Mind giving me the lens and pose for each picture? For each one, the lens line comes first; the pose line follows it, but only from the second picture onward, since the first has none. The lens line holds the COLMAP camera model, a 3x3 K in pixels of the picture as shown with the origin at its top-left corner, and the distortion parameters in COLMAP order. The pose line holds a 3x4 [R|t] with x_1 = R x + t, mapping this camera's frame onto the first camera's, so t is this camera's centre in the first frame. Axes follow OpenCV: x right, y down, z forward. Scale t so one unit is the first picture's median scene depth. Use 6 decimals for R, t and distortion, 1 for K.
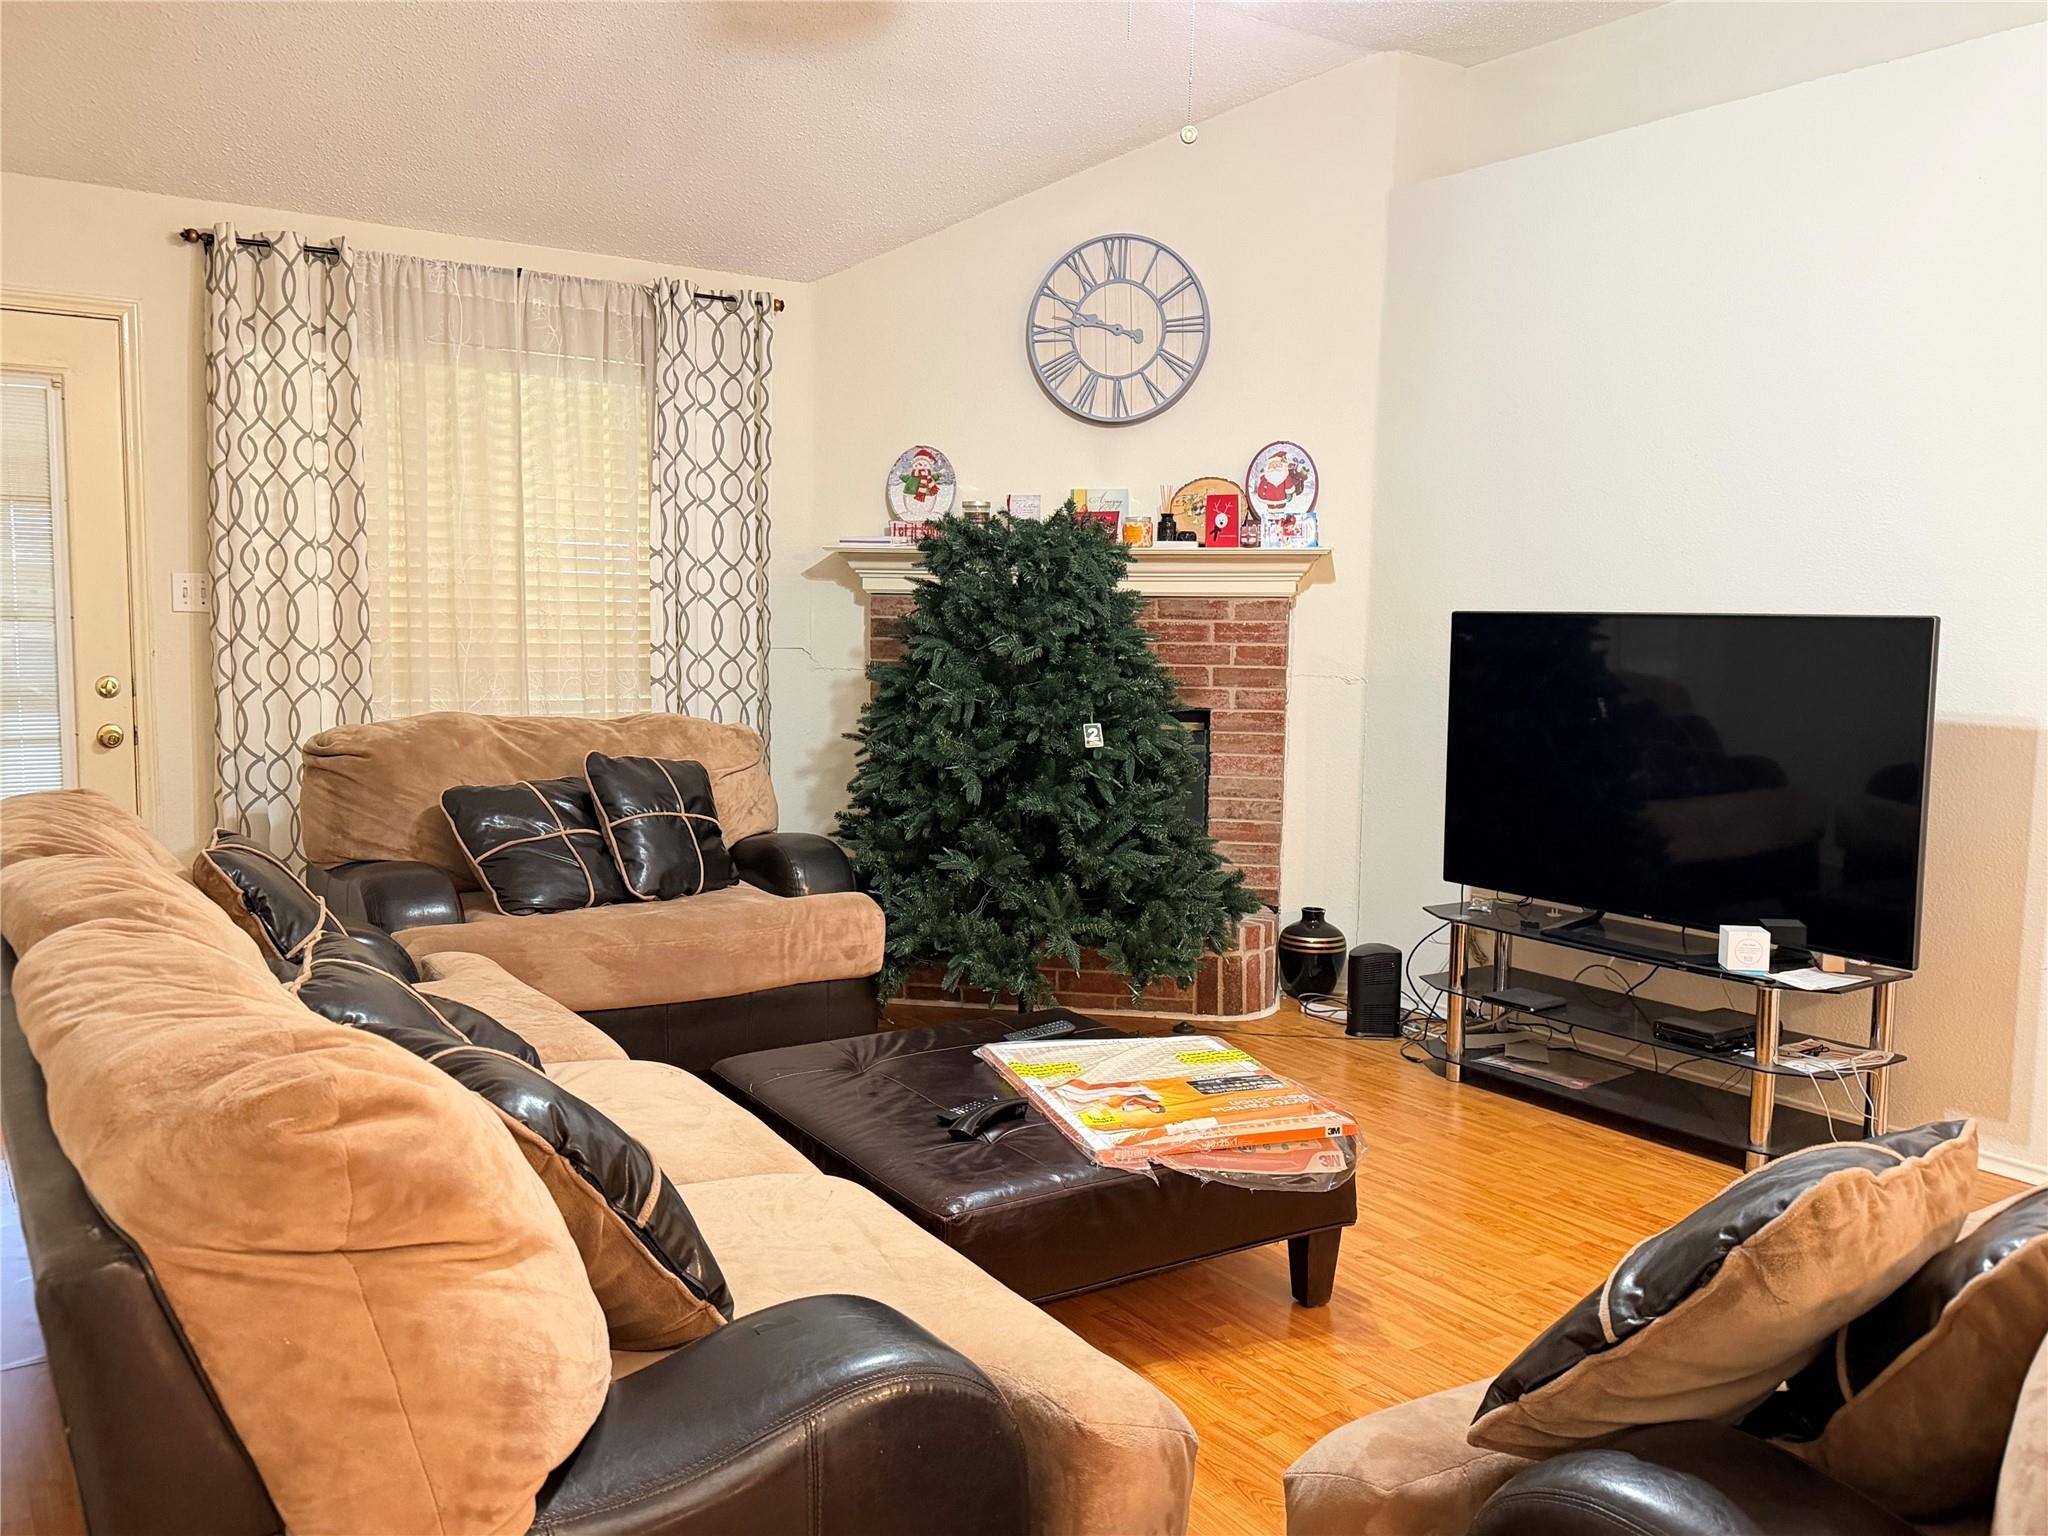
lens RADIAL K [[1696.0, 0, 1018.2], [0, 1696.0, 773.0], [0, 0, 1]] dist [0.106167, -0.019376]
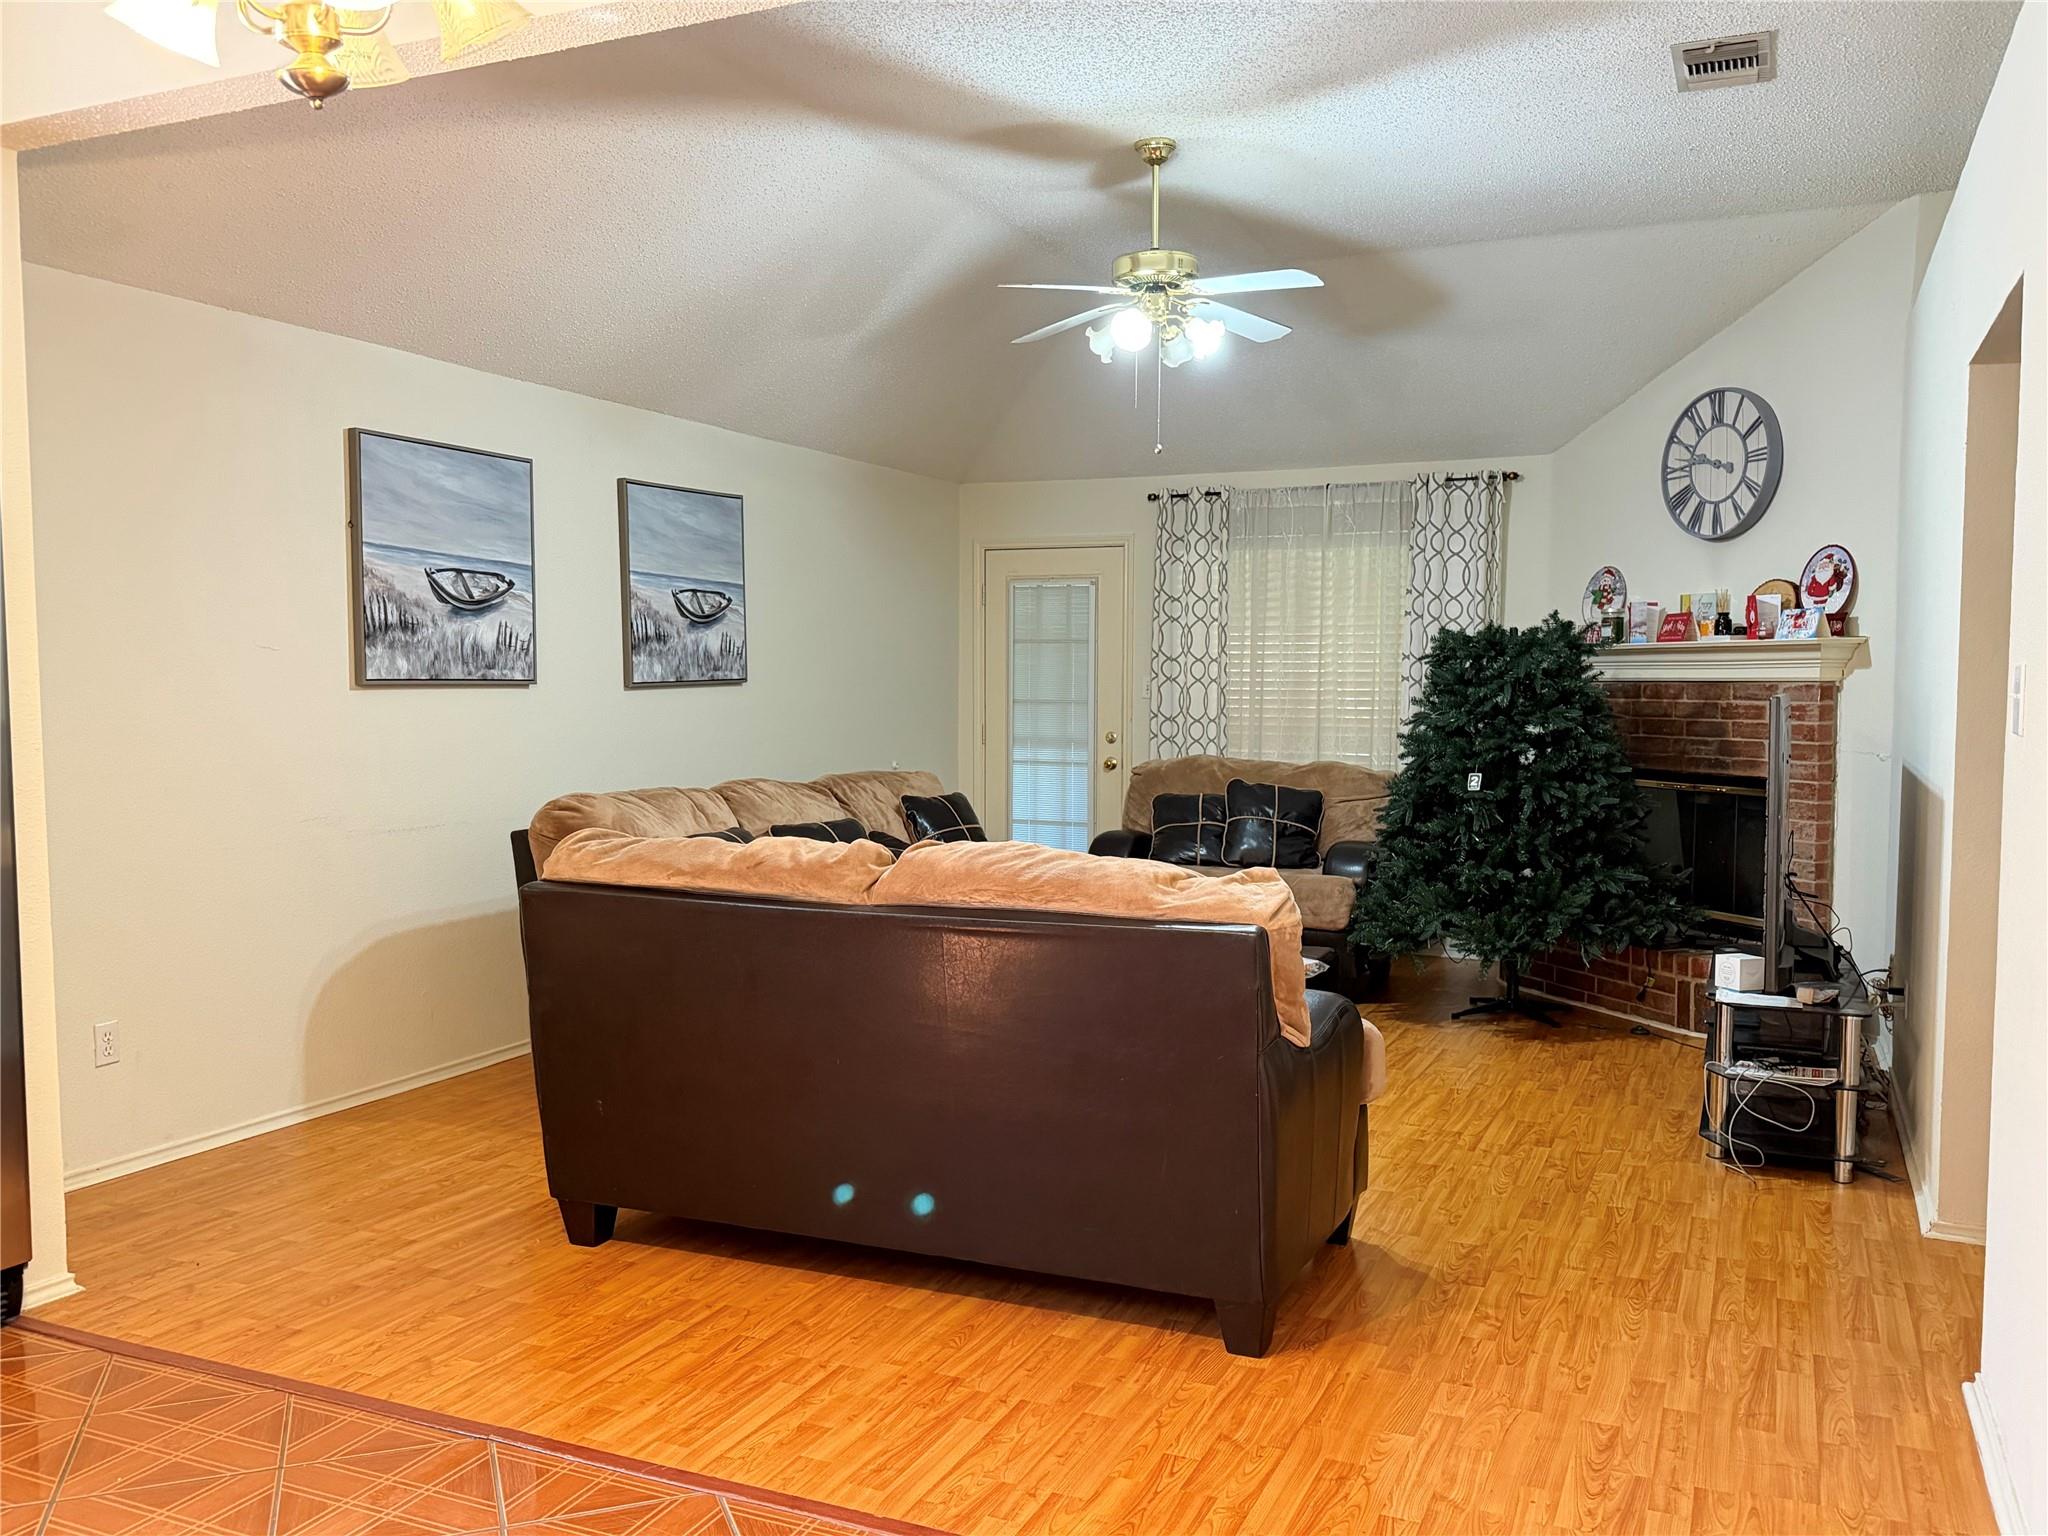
lens RADIAL K [[1696.0, 0, 1022.9], [0, 1696.0, 769.1], [0, 0, 1]] dist [0.106167, -0.019376]
pose [[0.526491, 0.034834, -0.849467, 0.857943], [-0.079104, 0.996833, -0.008151, 0.006445], [0.846493, 0.071488, 0.527579, -0.053389]]
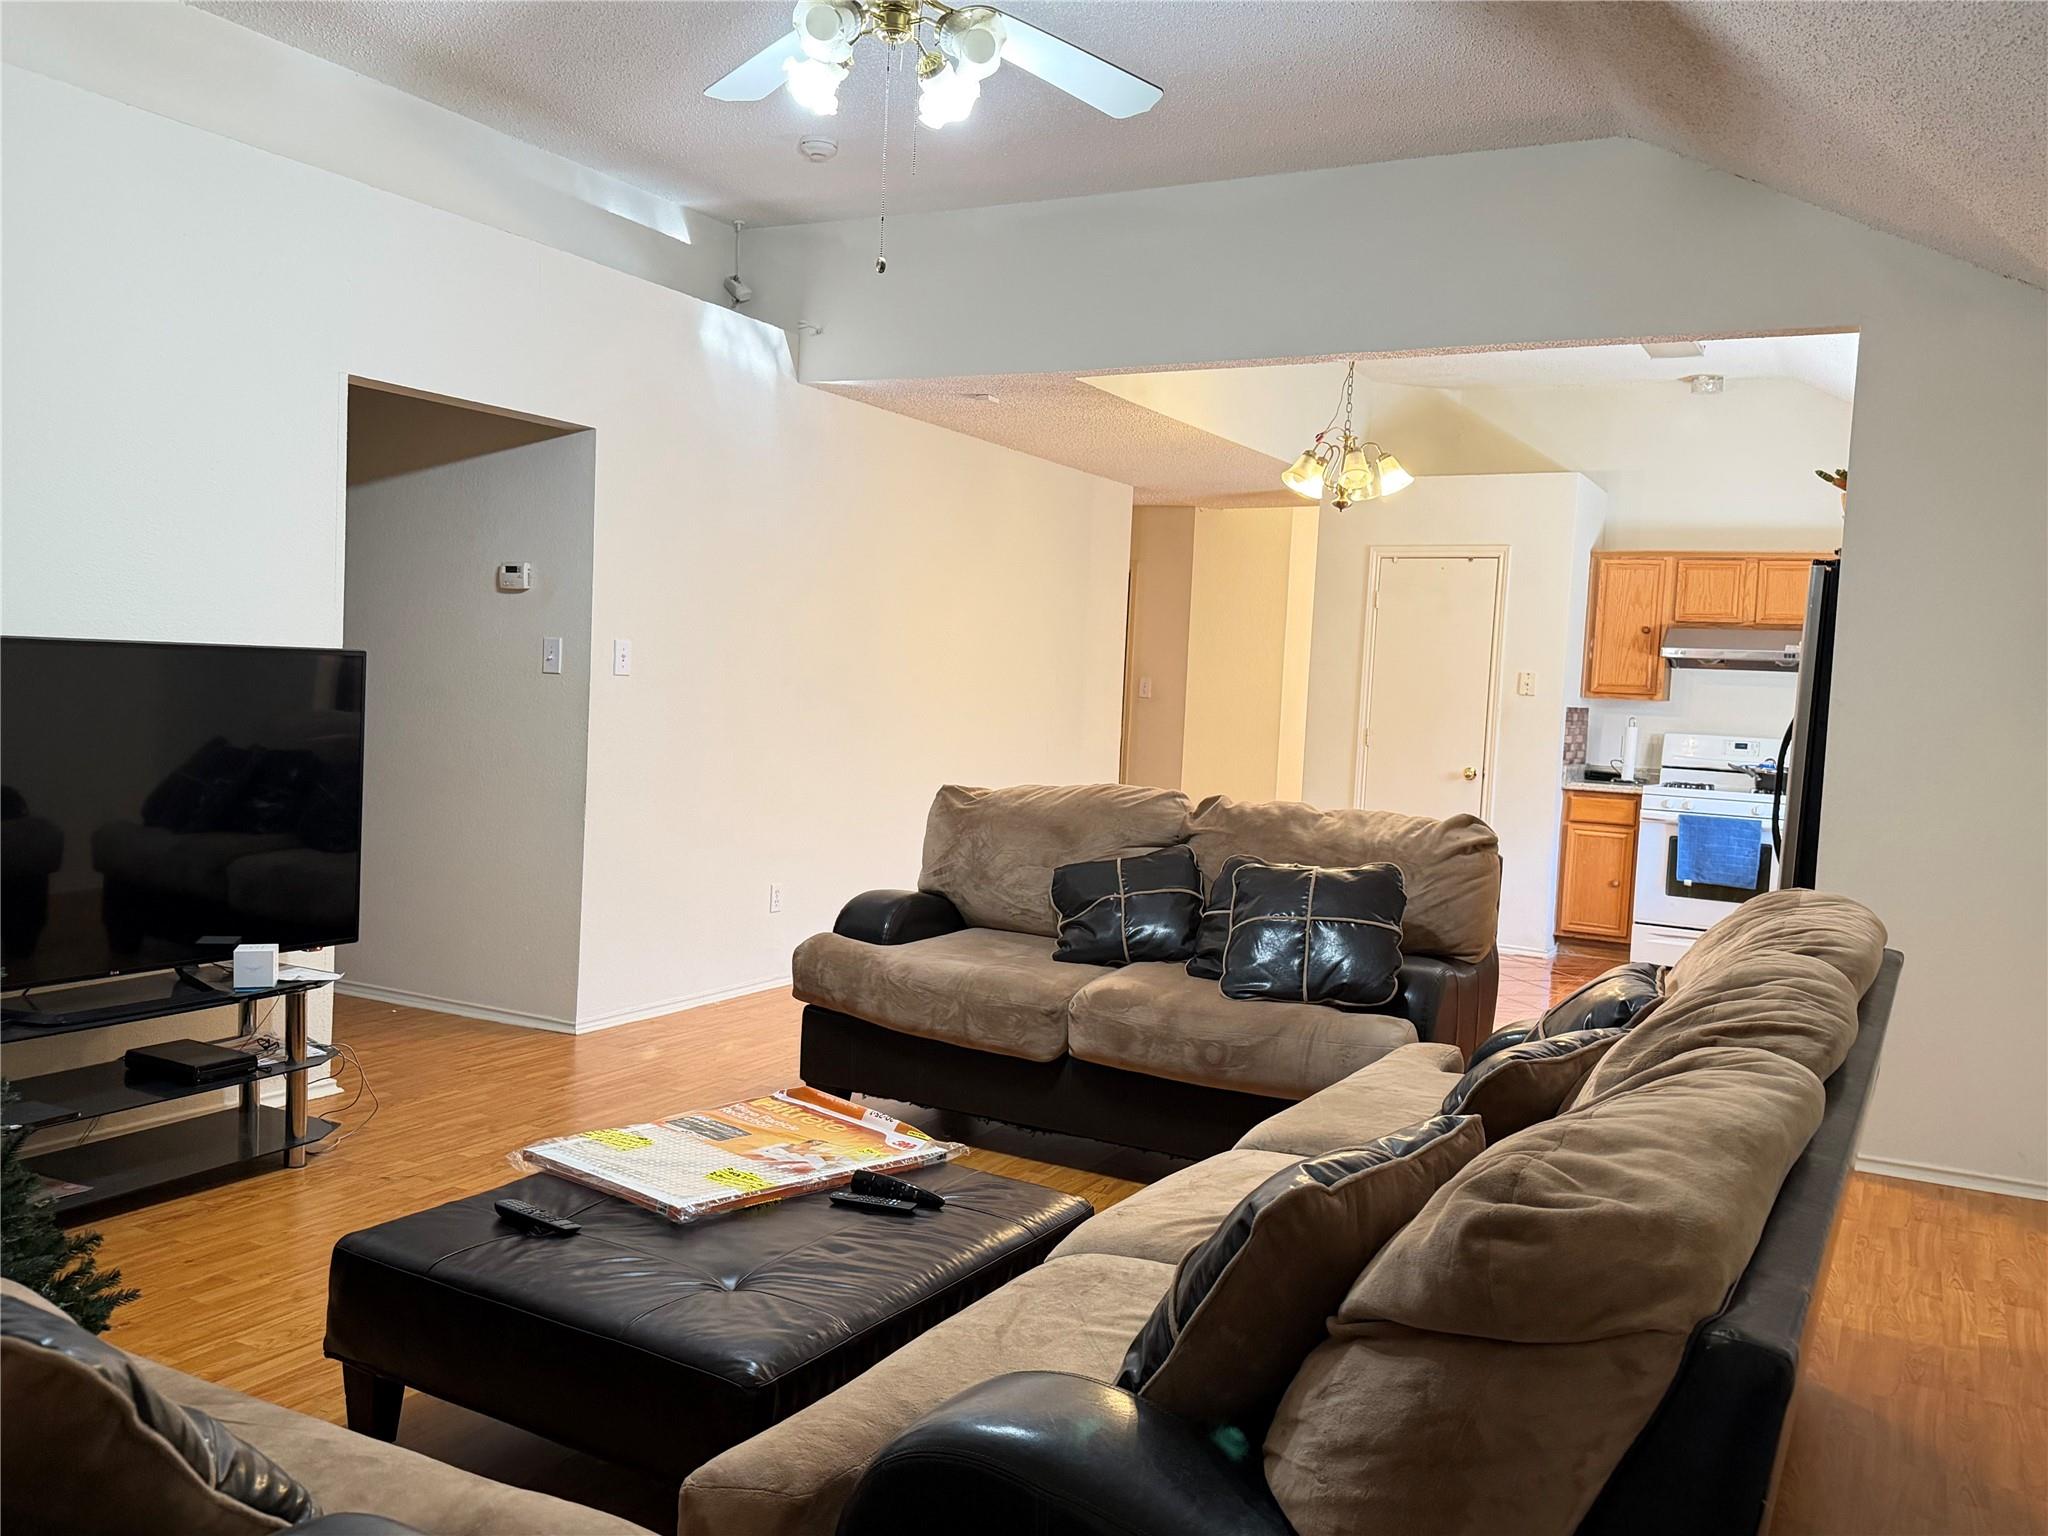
lens RADIAL K [[1696.0, 0, 1018.3], [0, 1696.0, 770.7], [0, 0, 1]] dist [0.106167, -0.019376]
pose [[-0.453286, -0.087955, 0.887015, -0.515192], [0.033423, 0.992743, 0.115519, -0.088488], [-0.890738, 0.082010, -0.447057, 0.761845]]
